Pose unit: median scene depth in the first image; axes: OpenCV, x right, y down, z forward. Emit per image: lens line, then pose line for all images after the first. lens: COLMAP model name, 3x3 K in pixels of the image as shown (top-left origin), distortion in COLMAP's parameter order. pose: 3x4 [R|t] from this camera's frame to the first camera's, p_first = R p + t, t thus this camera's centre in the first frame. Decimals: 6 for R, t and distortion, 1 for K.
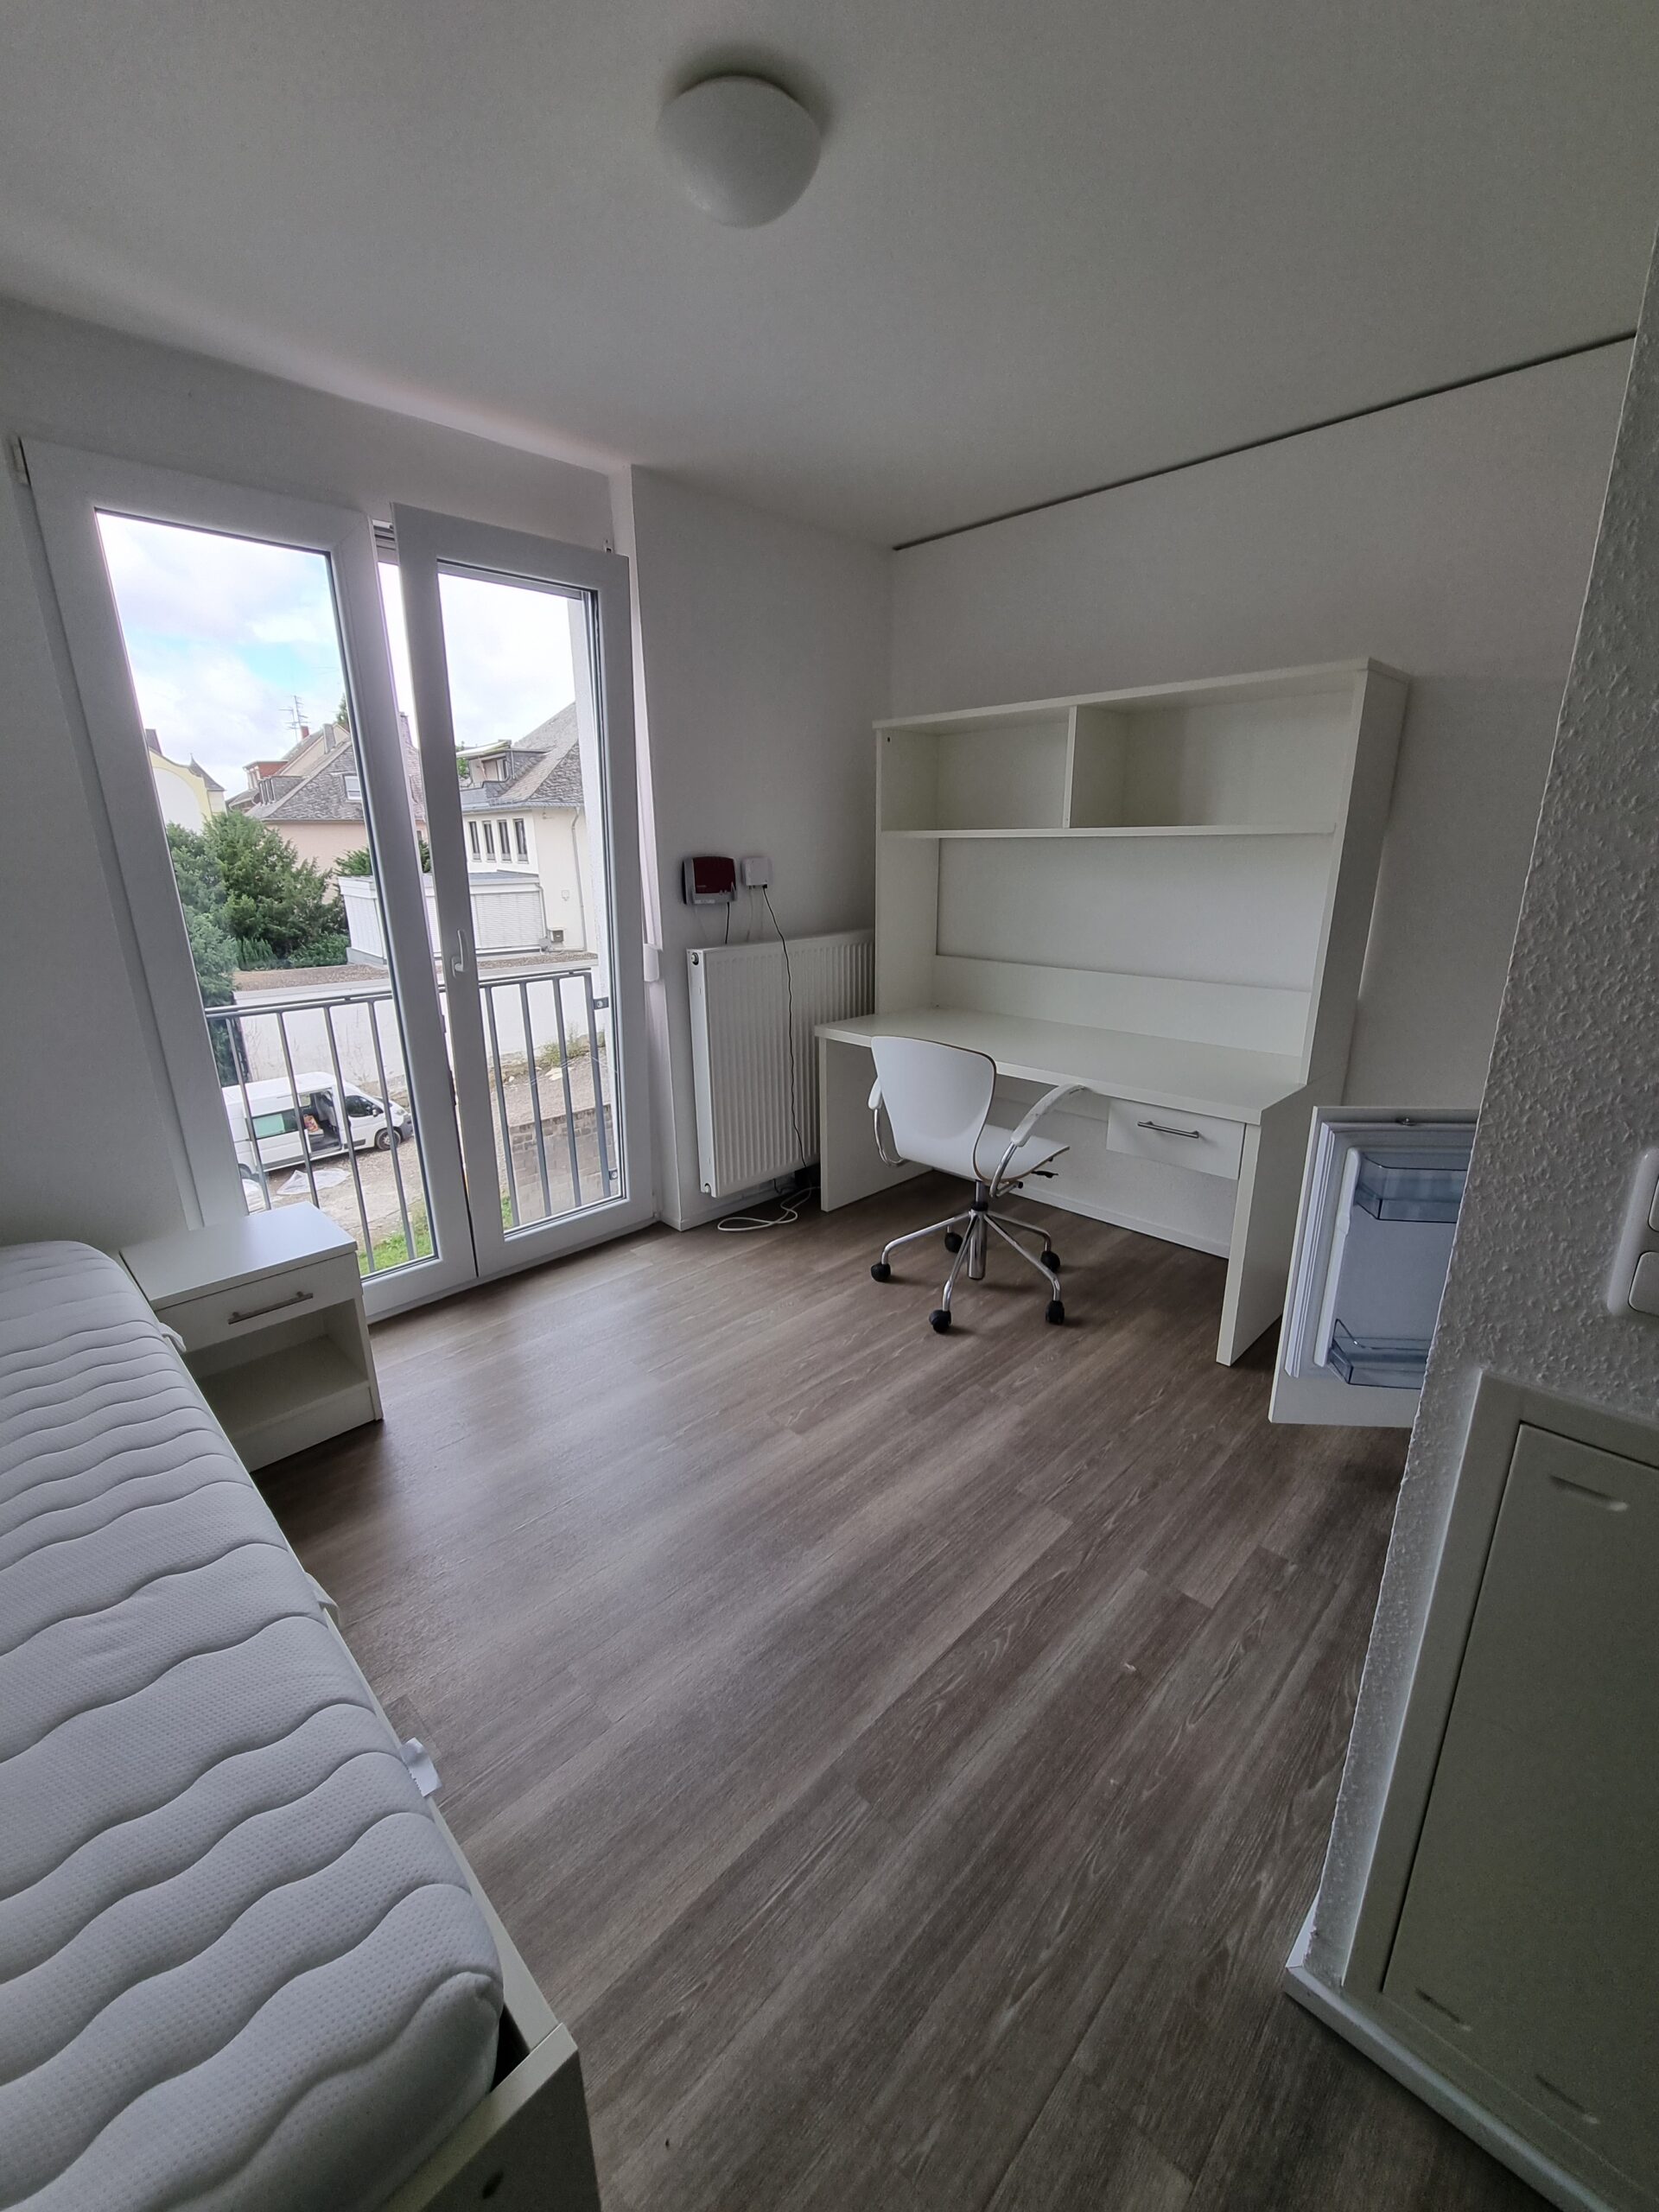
lens RADIAL K [[903.0, 0, 842.1], [0, 903.0, 1100.9], [0, 0, 1]] dist [-0.006623, -0.000092]
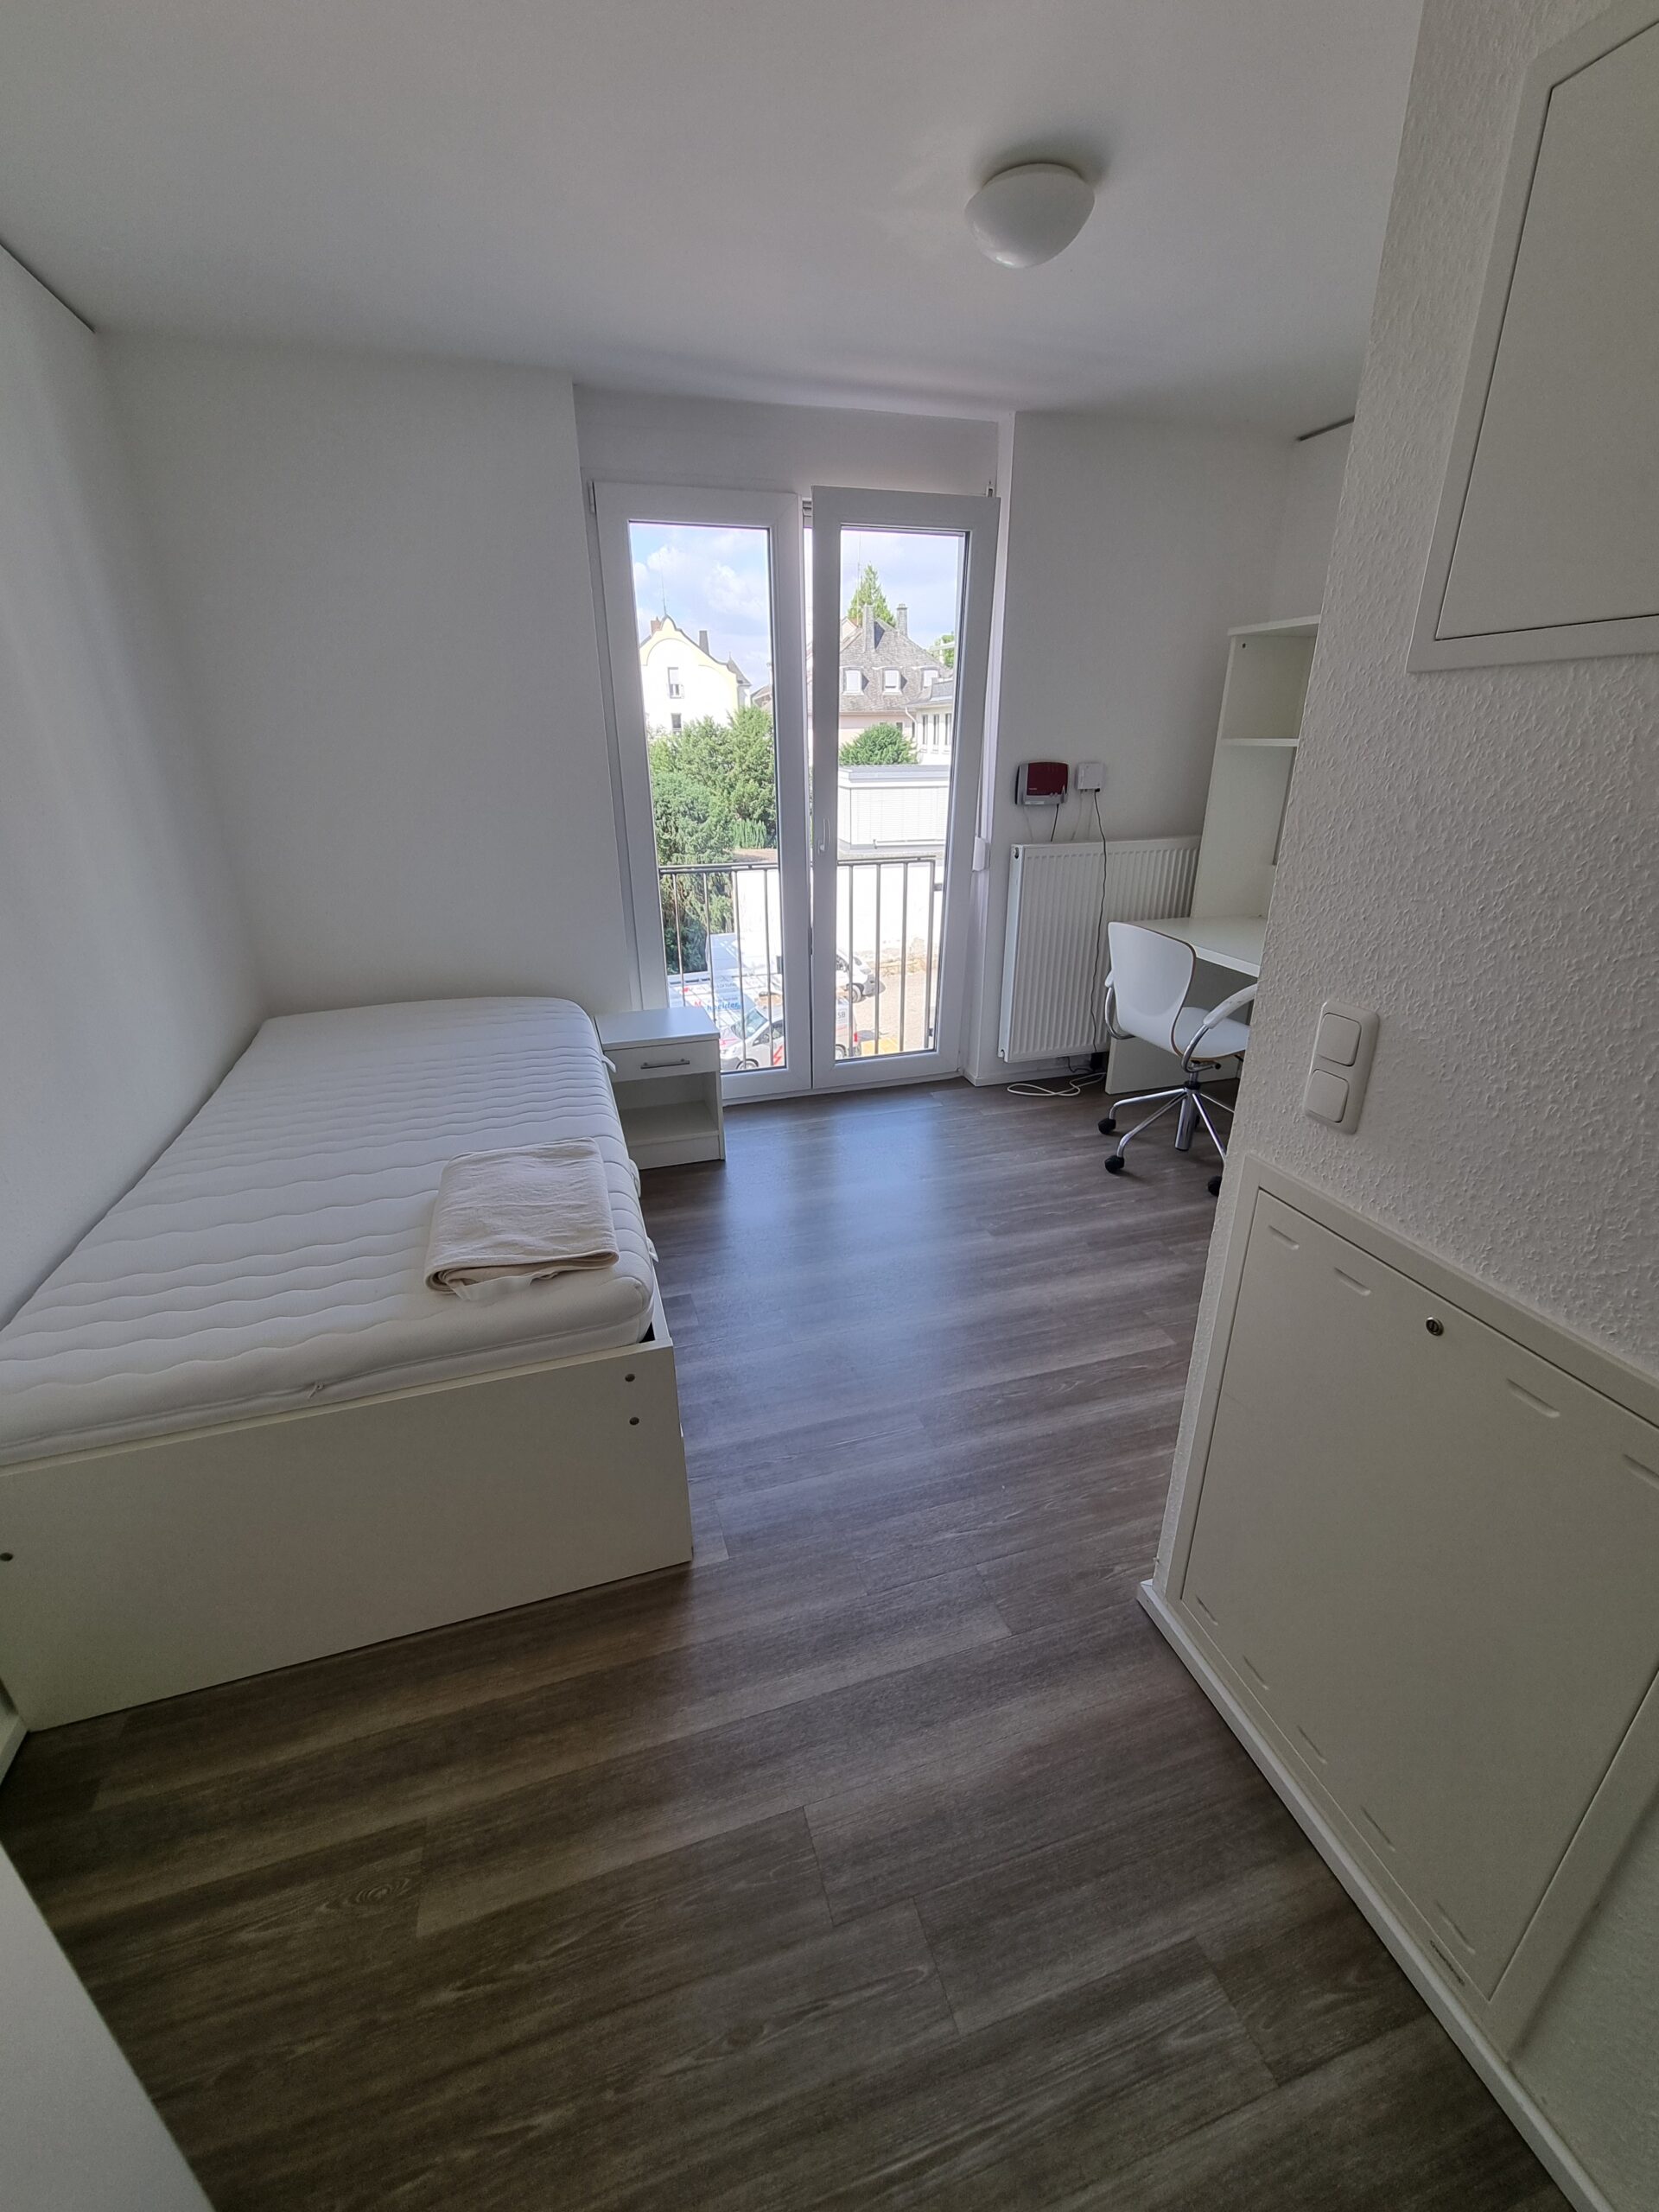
lens RADIAL K [[873.6, 0, 816.1], [0, 873.6, 1075.2], [0, 0, 1]] dist [0.000914, -0.000113]
pose [[0.883053, 0.174062, -0.435797, 0.173693], [-0.134056, 0.983535, 0.121198, 0.024785], [0.449718, -0.048603, 0.891847, -0.148276]]
